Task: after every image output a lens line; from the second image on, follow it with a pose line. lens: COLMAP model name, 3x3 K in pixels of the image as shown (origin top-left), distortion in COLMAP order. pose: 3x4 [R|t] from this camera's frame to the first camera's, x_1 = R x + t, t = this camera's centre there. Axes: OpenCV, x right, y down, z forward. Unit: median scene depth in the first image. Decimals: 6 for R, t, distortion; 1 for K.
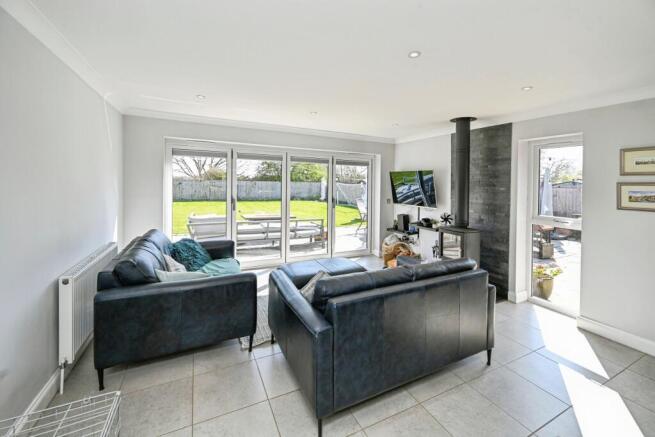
lens RADIAL K [[267.2, 0, 327.5], [0, 267.2, 218.5], [0, 0, 1]] dist [-0.000059, -0.000014]
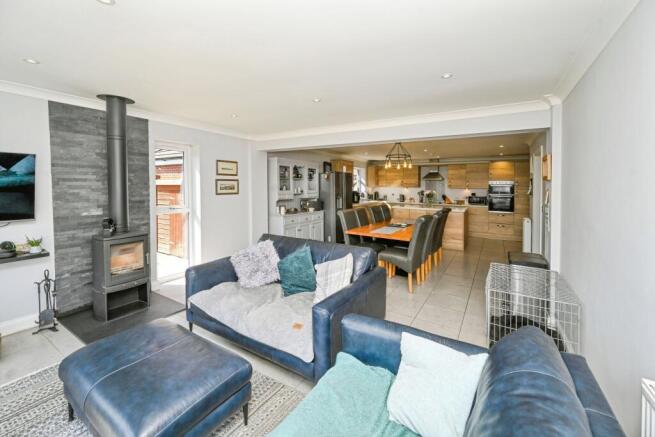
lens RADIAL K [[267.2, 0, 327.5], [0, 267.2, 218.5], [0, 0, 1]] dist [-0.000059, -0.000014]
pose [[-0.525872, -0.128386, 0.840819, -0.737465], [0.095771, 0.973319, 0.208516, -0.176015], [-0.845155, 0.190179, -0.499545, 1.286148]]
